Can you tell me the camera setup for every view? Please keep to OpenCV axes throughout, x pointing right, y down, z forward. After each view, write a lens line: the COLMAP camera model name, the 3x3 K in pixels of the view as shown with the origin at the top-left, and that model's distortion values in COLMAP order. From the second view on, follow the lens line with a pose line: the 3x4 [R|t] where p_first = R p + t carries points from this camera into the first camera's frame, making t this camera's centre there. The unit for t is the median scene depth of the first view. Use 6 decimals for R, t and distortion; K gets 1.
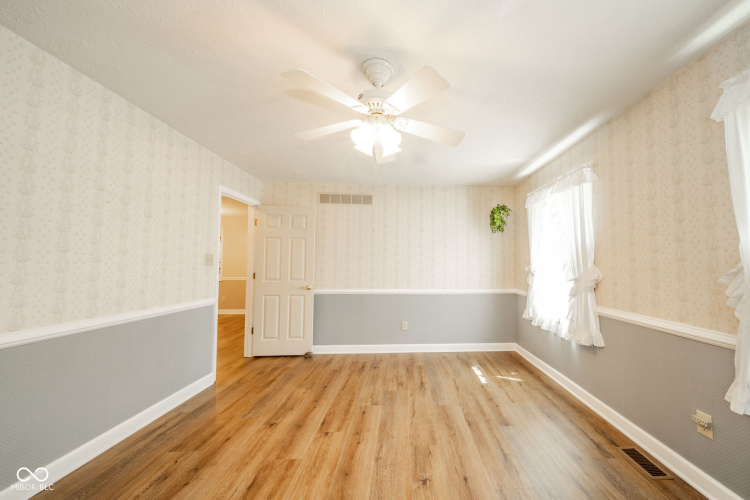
lens RADIAL K [[269.5, 0, 419.7], [0, 269.5, 254.0], [0, 0, 1]] dist [0.002805, -0.000915]
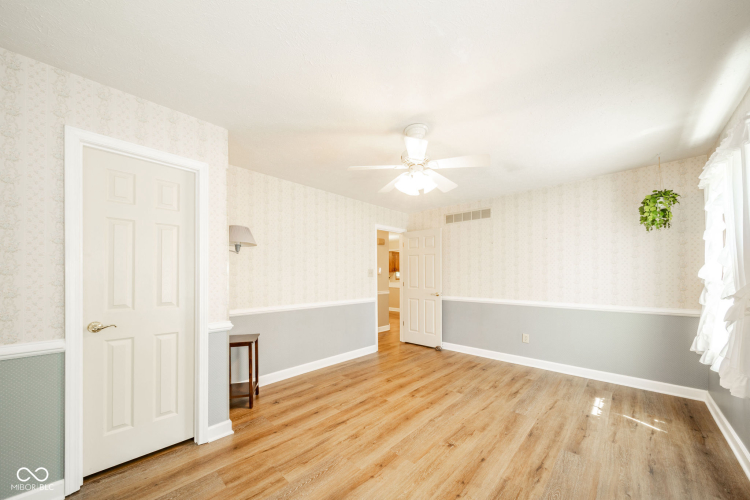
lens RADIAL K [[269.5, 0, 380.0], [0, 269.5, 276.7], [0, 0, 1]] dist [0.002805, -0.000915]
pose [[0.692332, -0.003363, -0.721571, 0.422330], [0.036153, 0.998895, 0.030032, -0.003385], [0.720673, -0.046879, 0.691688, -0.053116]]
